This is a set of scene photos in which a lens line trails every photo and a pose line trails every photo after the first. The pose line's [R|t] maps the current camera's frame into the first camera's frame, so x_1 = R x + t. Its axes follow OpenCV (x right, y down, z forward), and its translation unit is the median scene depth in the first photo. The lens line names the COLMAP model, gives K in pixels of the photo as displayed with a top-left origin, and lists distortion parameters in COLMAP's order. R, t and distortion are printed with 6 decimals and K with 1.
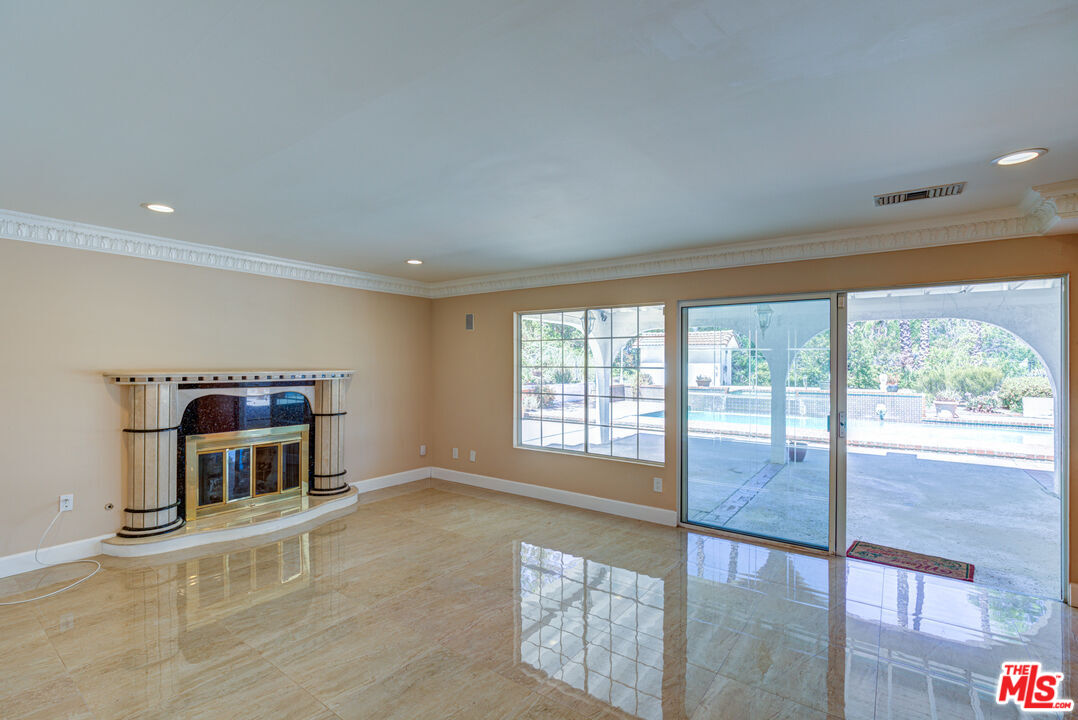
lens RADIAL K [[498.3, 0, 537.6], [0, 498.3, 359.7], [0, 0, 1]] dist [-0.016388, 0.003951]
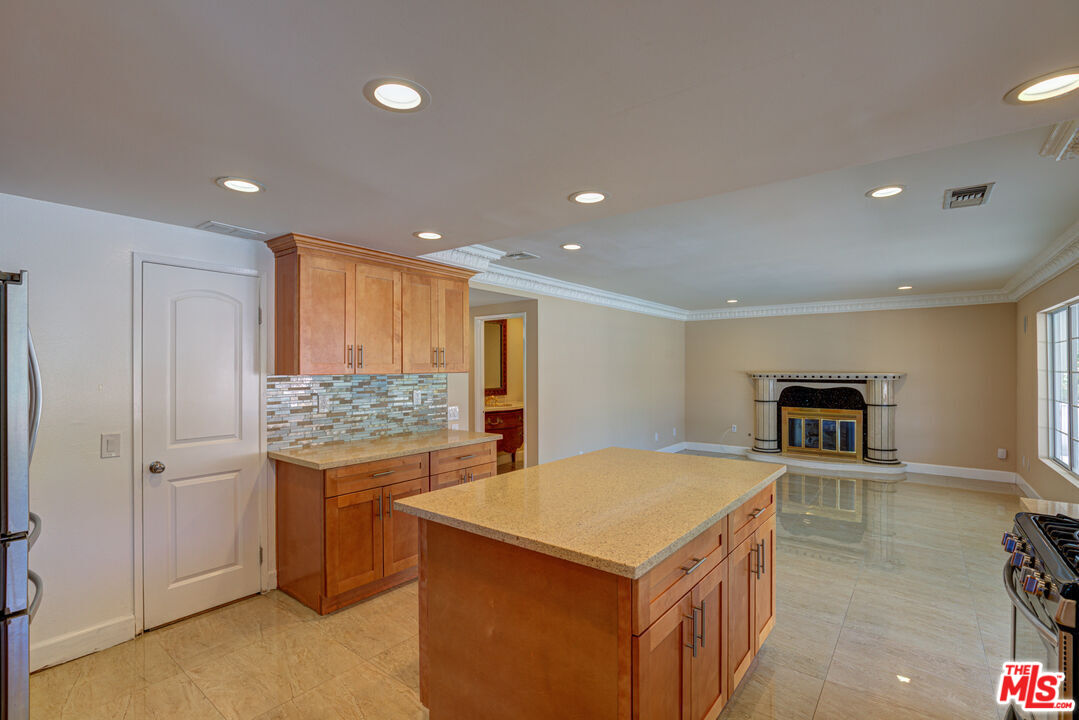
lens RADIAL K [[498.7, 0, 537.2], [0, 498.7, 363.7], [0, 0, 1]] dist [-0.016388, 0.003951]
pose [[-0.031232, -0.009993, -0.999462, 1.026436], [0.008285, 0.999913, -0.010256, 0.001741], [0.999478, -0.008601, -0.031146, 0.108800]]
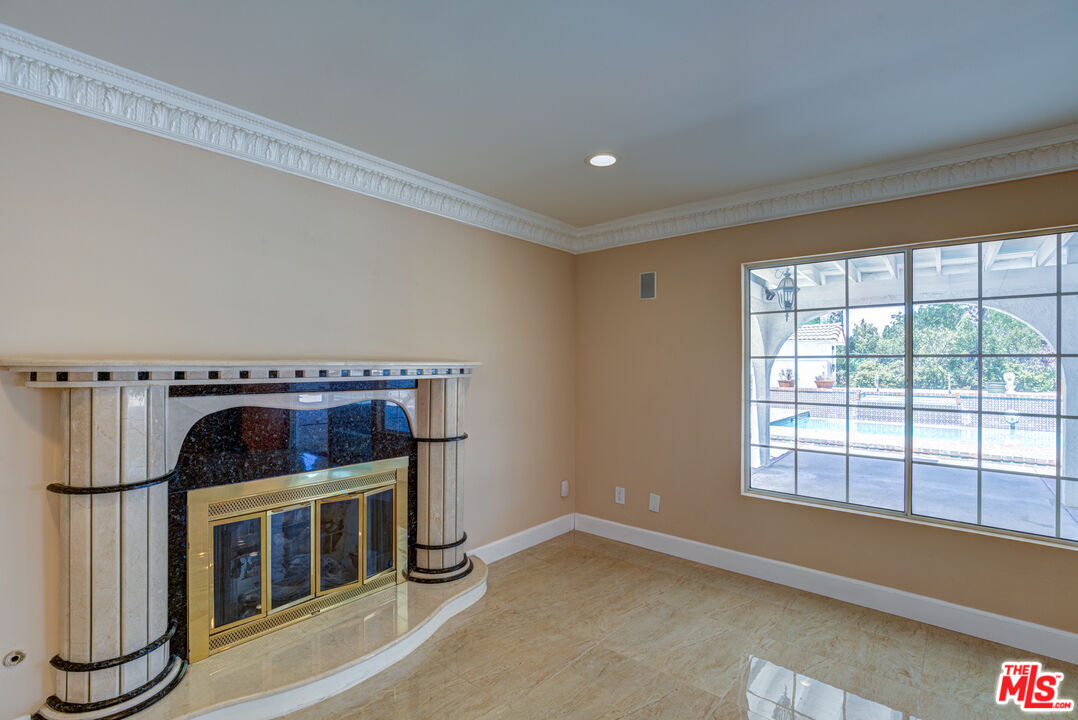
lens RADIAL K [[498.3, 0, 537.7], [0, 498.3, 361.5], [0, 0, 1]] dist [-0.016388, 0.003951]
pose [[0.996972, -0.001398, -0.077747, -0.274552], [0.001600, 0.999996, 0.002531, 0.020360], [0.077743, -0.002647, 0.996970, 0.454076]]
